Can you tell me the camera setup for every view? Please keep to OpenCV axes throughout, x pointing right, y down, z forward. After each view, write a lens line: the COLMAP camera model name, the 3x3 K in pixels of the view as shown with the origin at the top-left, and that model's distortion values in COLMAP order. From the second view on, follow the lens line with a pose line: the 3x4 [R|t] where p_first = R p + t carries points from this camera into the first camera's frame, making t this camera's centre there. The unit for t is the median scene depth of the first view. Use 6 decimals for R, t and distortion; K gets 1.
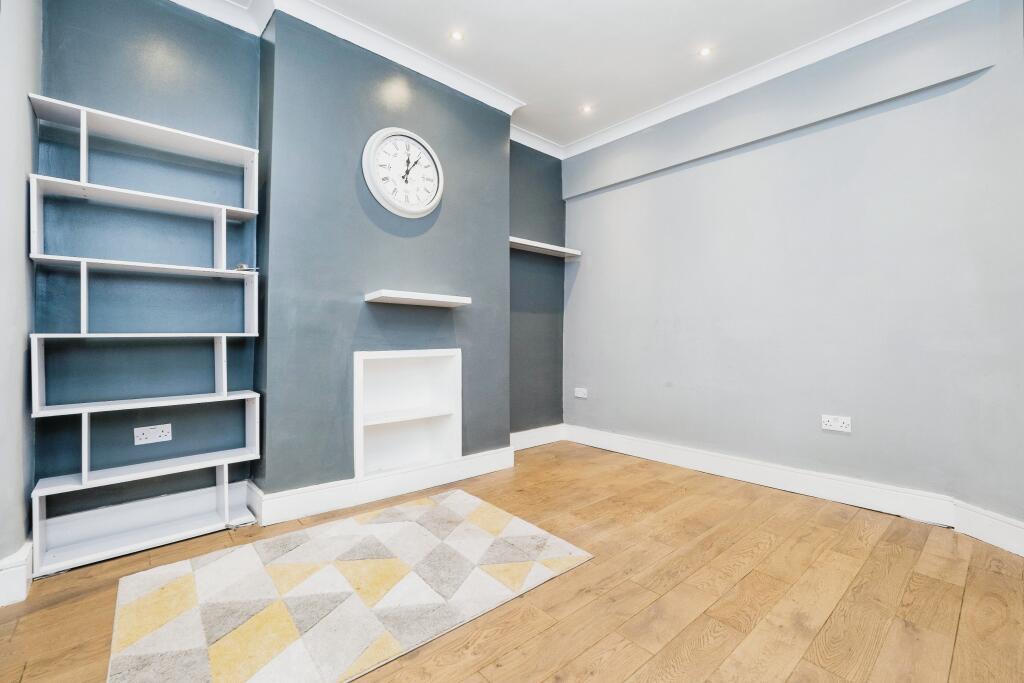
lens RADIAL K [[440.7, 0, 515.0], [0, 440.7, 329.8], [0, 0, 1]] dist [-0.001713, -0.000583]
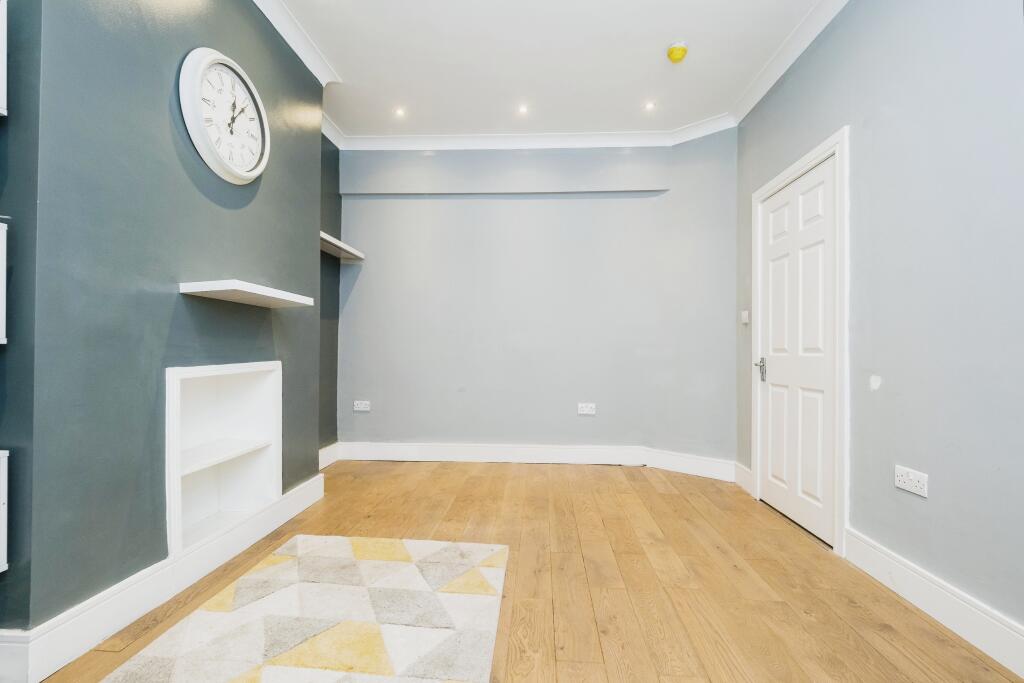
lens RADIAL K [[449.0, 0, 512.0], [0, 449.0, 341.5], [0, 0, 1]] dist [0.002282, -0.000190]
pose [[0.709702, 0.012082, 0.704398, -0.464679], [-0.017748, 0.999842, 0.000732, 0.000114], [-0.704278, -0.013021, 0.709805, 0.152033]]
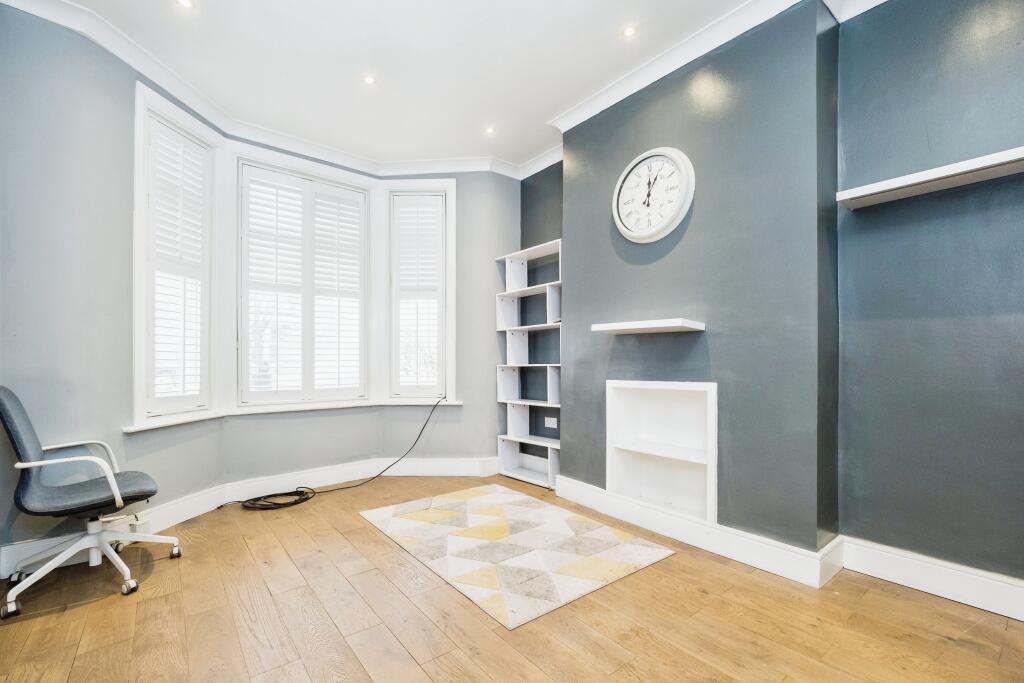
lens RADIAL K [[438.9, 0, 507.8], [0, 438.9, 361.0], [0, 0, 1]] dist [-0.000134, -0.000197]
pose [[-0.054996, -0.006997, -0.998462, 0.768287], [0.014394, 0.999866, -0.007800, 0.006387], [0.998383, -0.014800, -0.054888, 0.790080]]
